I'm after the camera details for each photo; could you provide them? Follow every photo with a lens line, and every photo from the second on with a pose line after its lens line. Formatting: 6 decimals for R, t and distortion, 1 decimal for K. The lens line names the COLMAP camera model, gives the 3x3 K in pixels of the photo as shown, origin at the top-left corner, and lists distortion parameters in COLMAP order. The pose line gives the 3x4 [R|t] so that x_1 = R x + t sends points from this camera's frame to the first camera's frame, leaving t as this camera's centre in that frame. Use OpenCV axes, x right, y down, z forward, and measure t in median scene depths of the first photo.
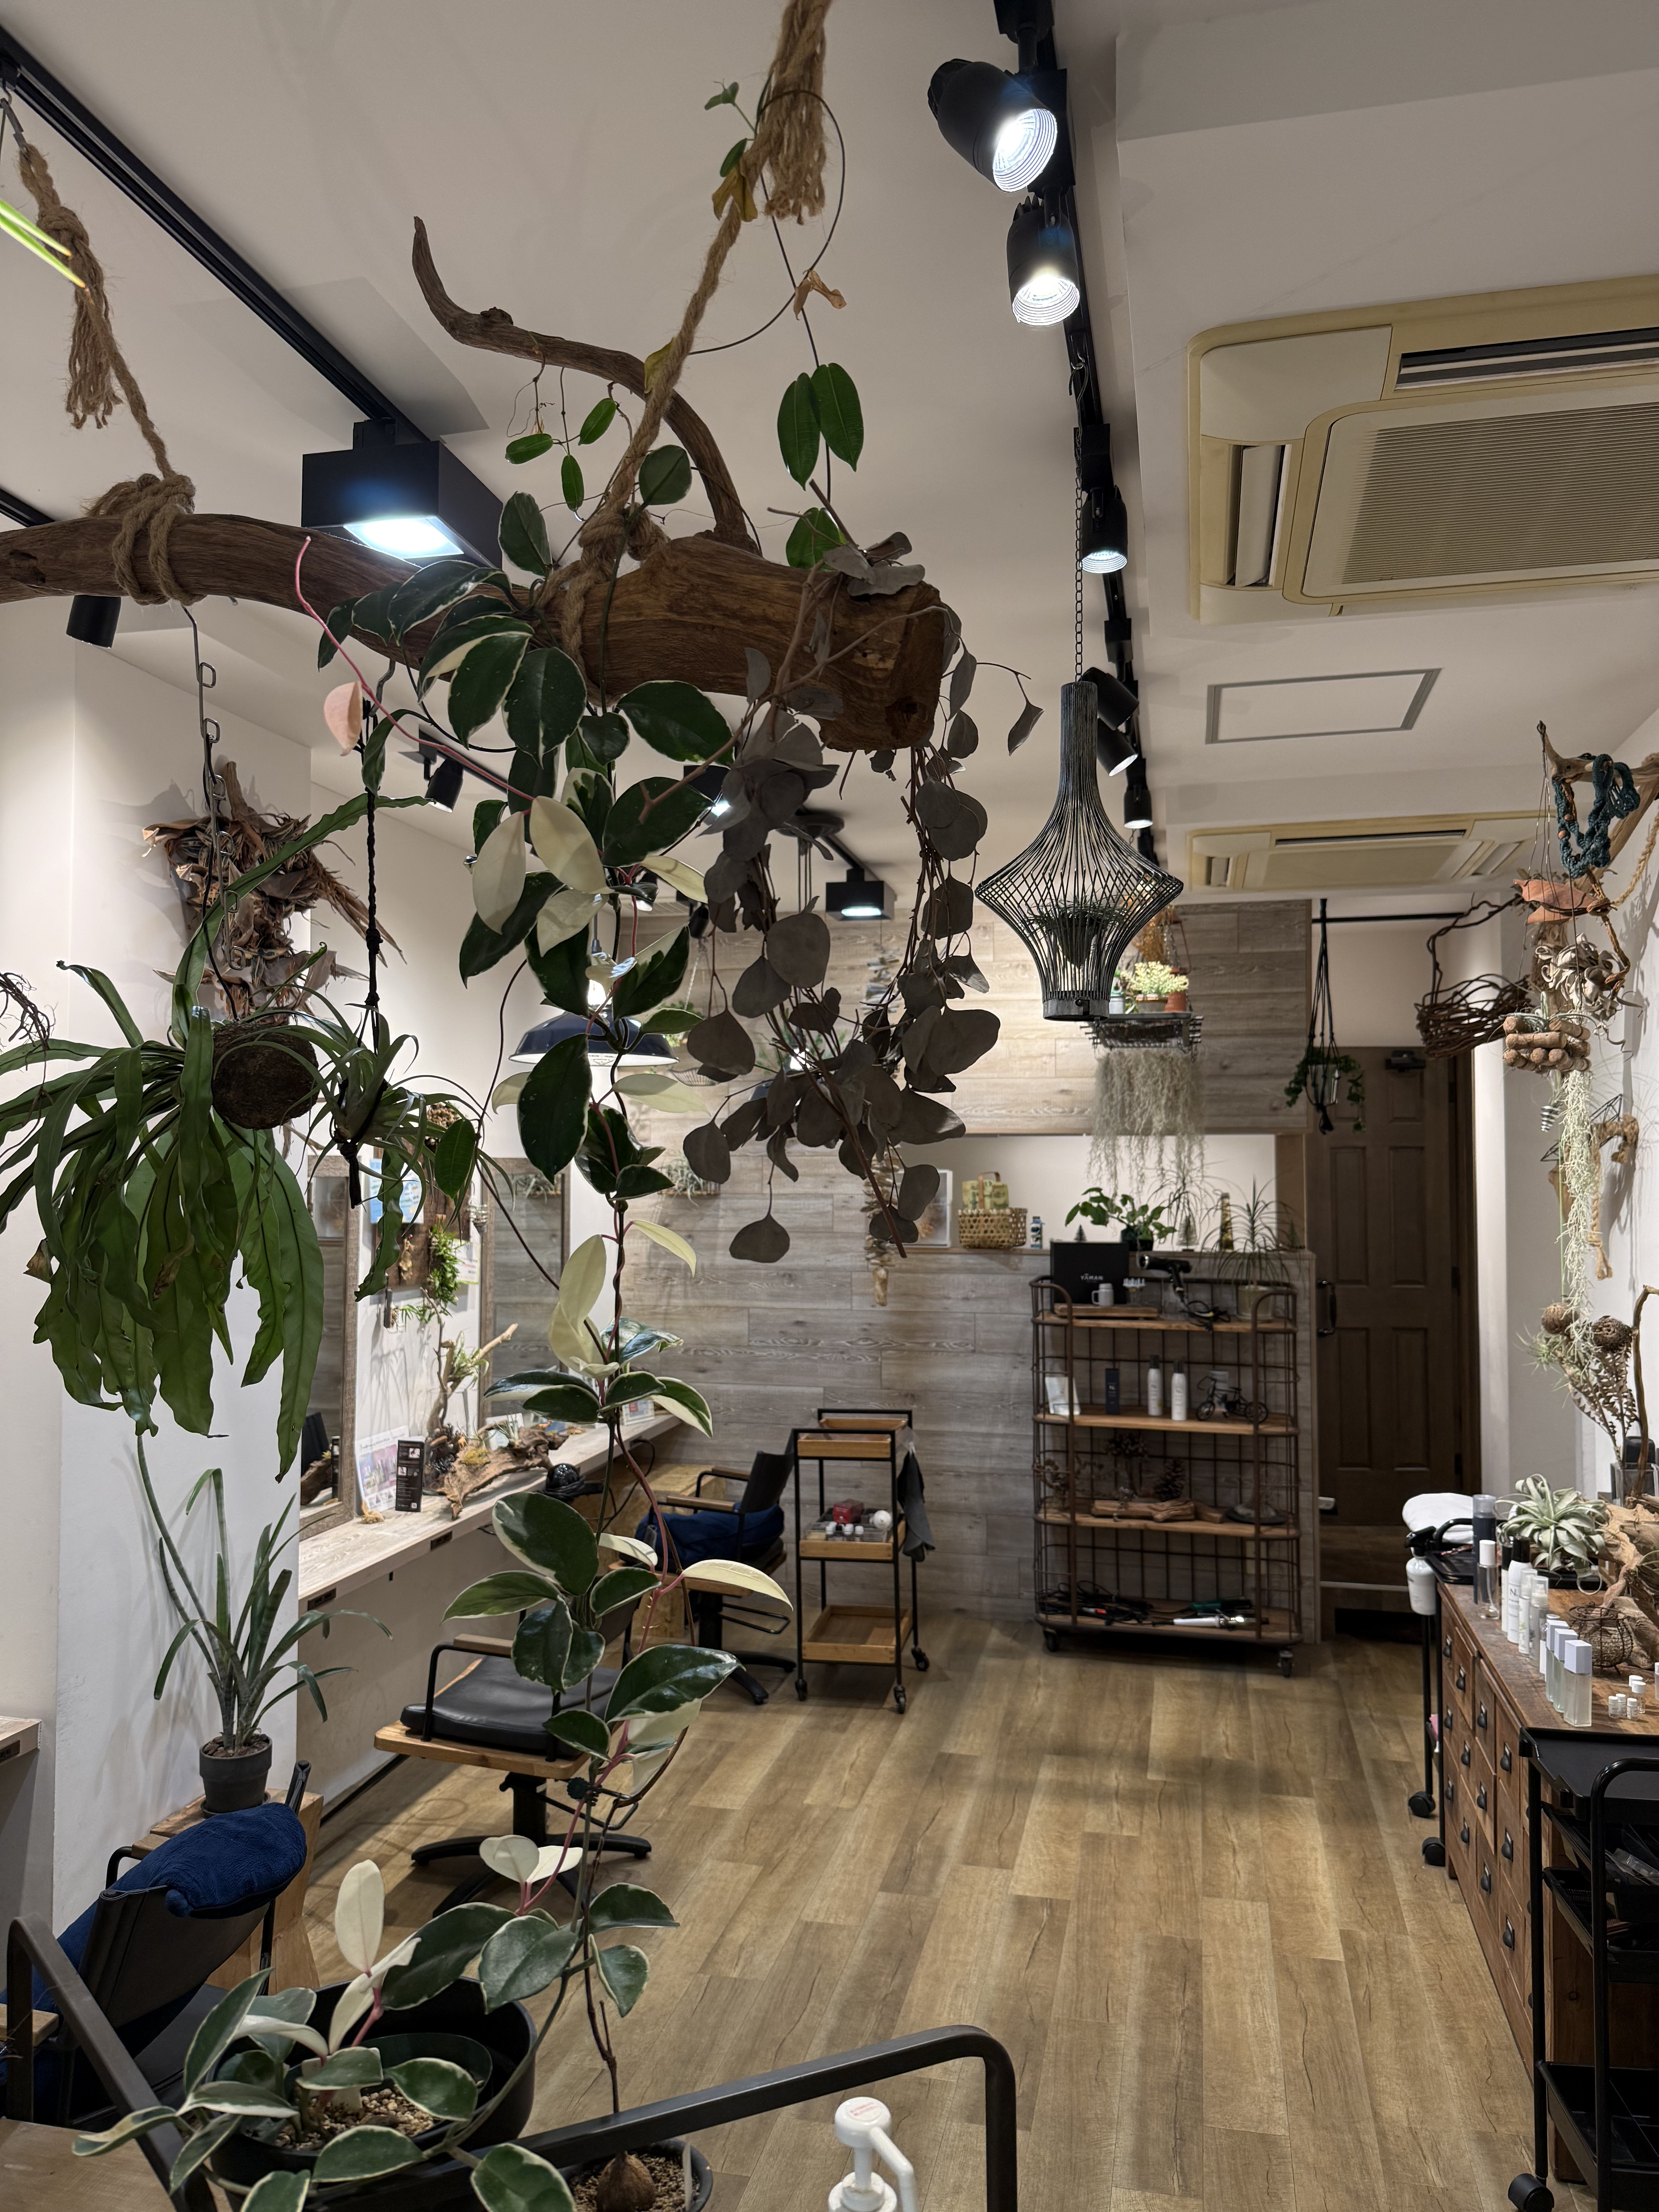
lens RADIAL K [[1568.3, 0, 828.1], [0, 1568.3, 1102.6], [0, 0, 1]] dist [0.028300, -0.009838]
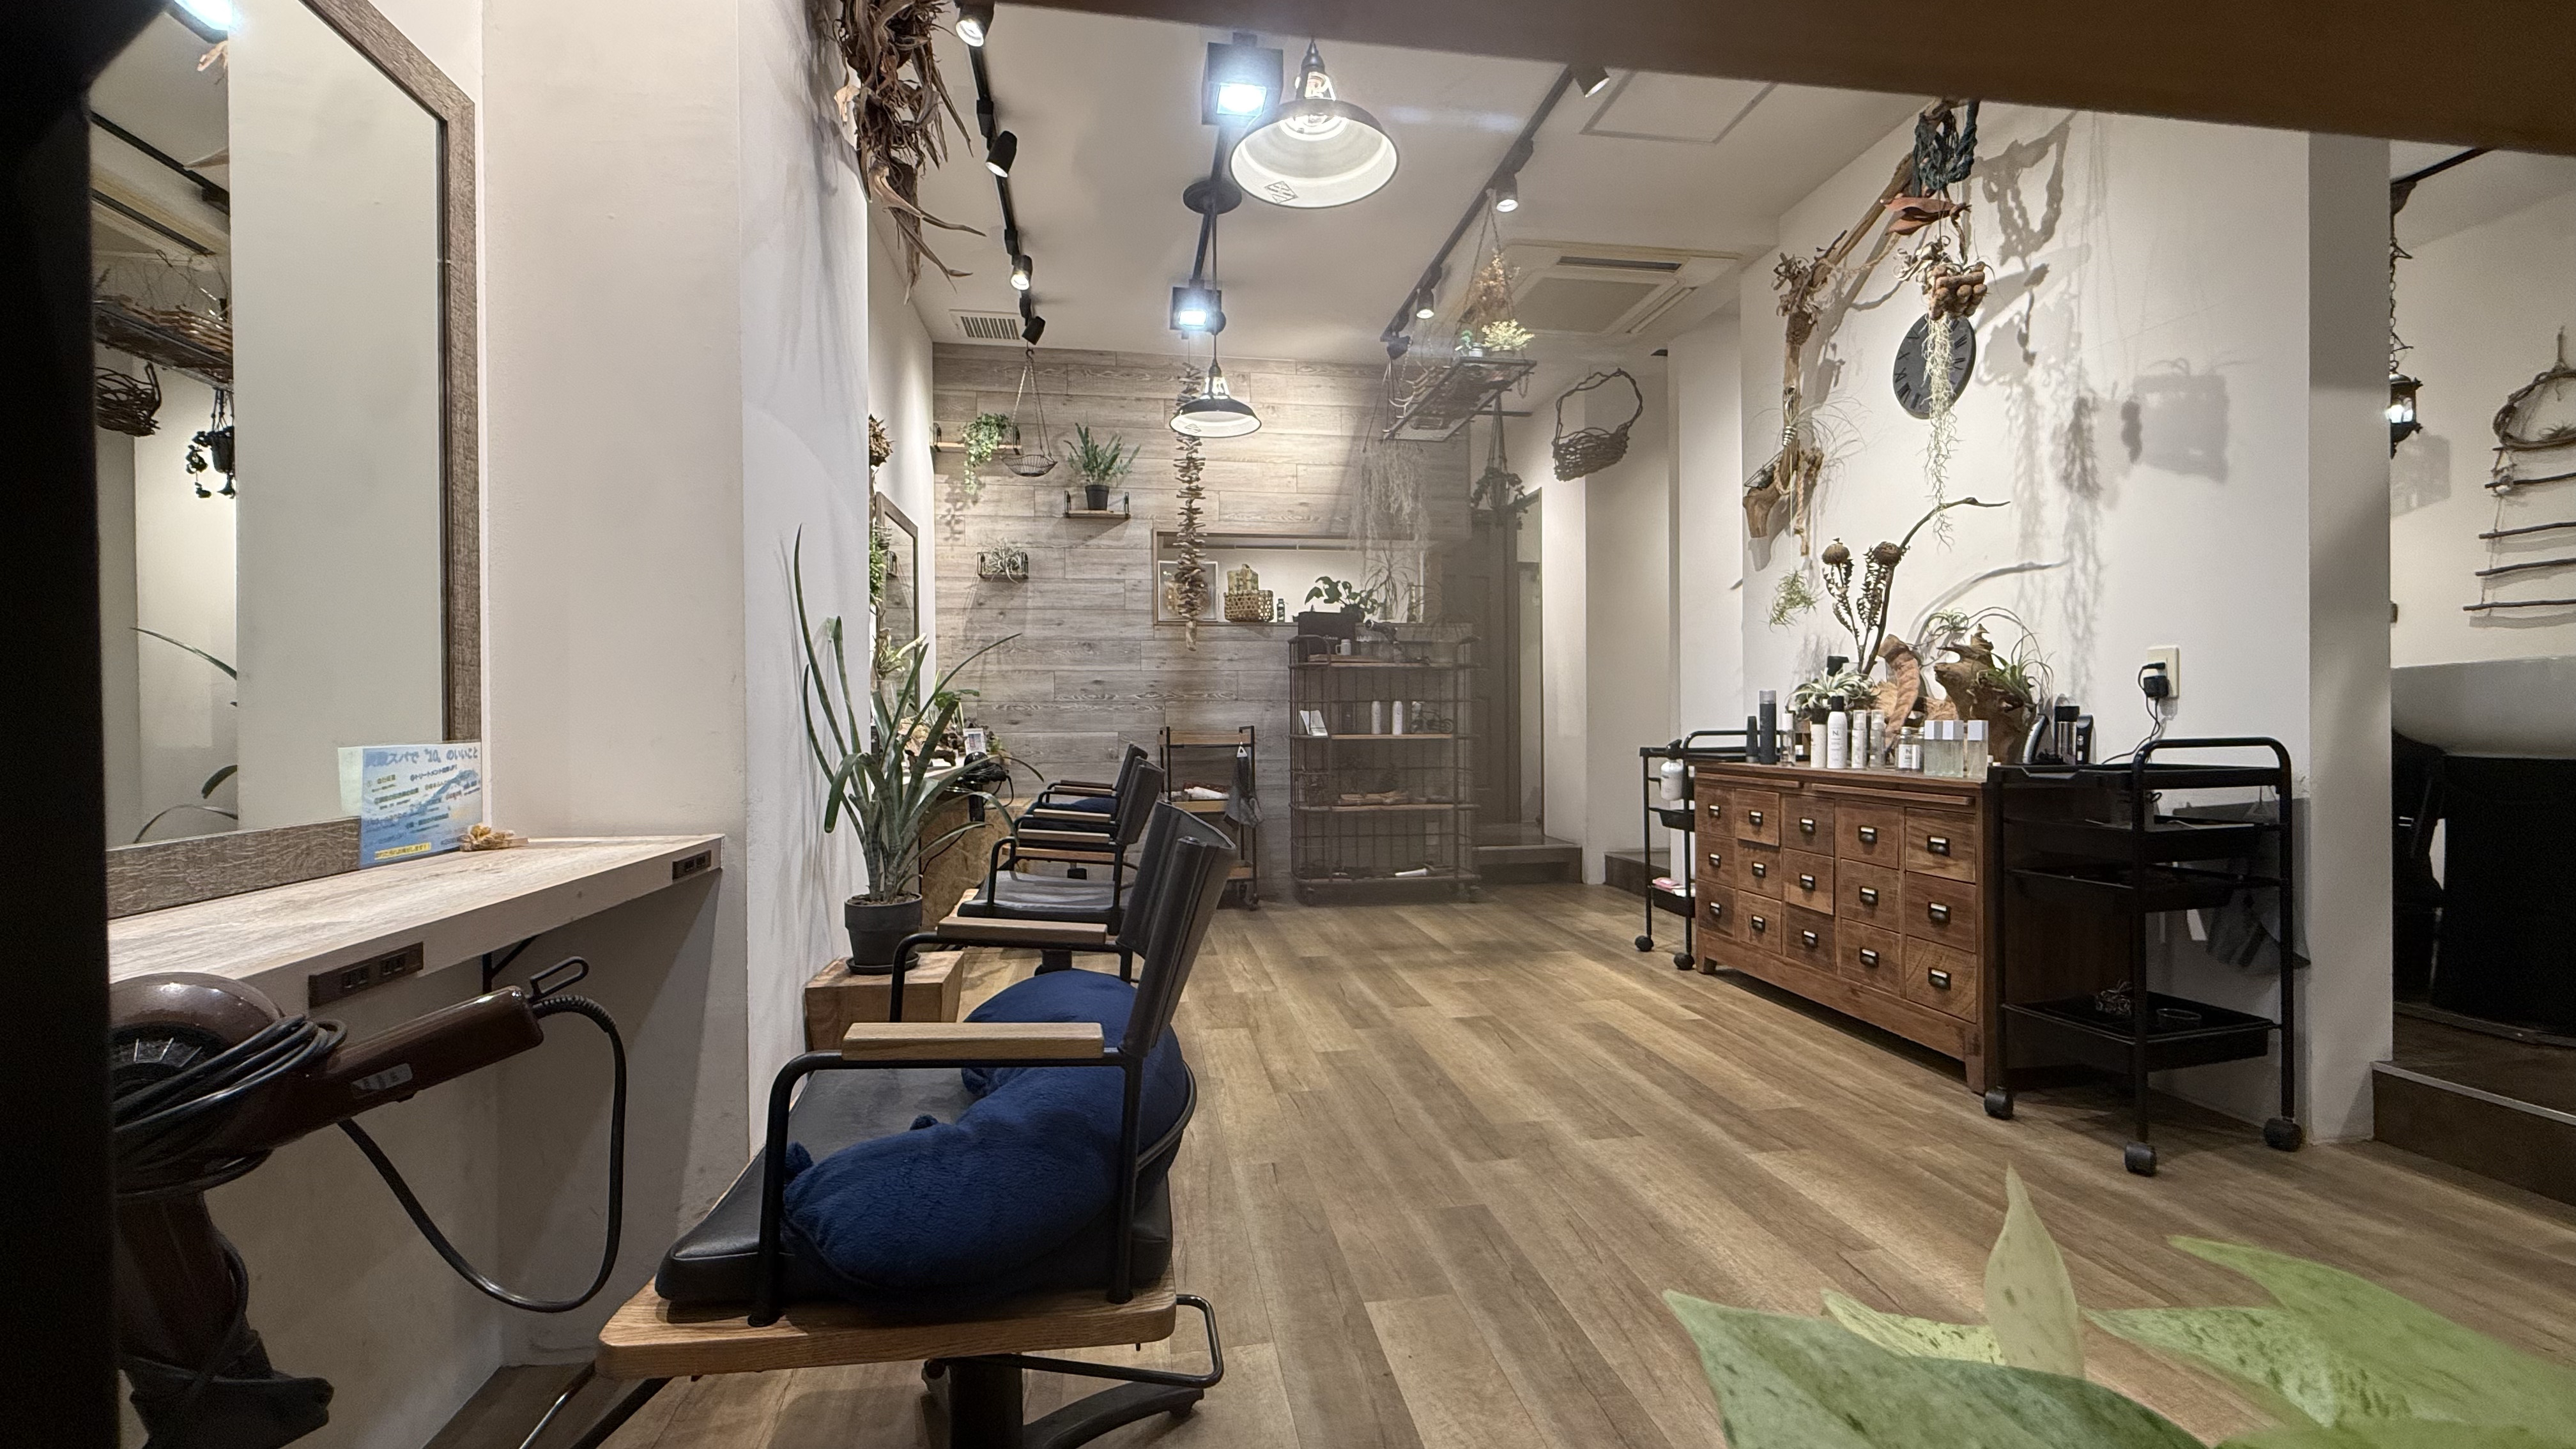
lens RADIAL K [[1017.9, 0, 1284.6], [0, 1017.9, 729.9], [0, 0, 1]] dist [0.027408, 0.000043]
pose [[0.924834, -0.012601, 0.380162, -0.205850], [-0.006642, 0.998764, 0.049264, 0.147537], [-0.380313, -0.048086, 0.923607, 0.192885]]
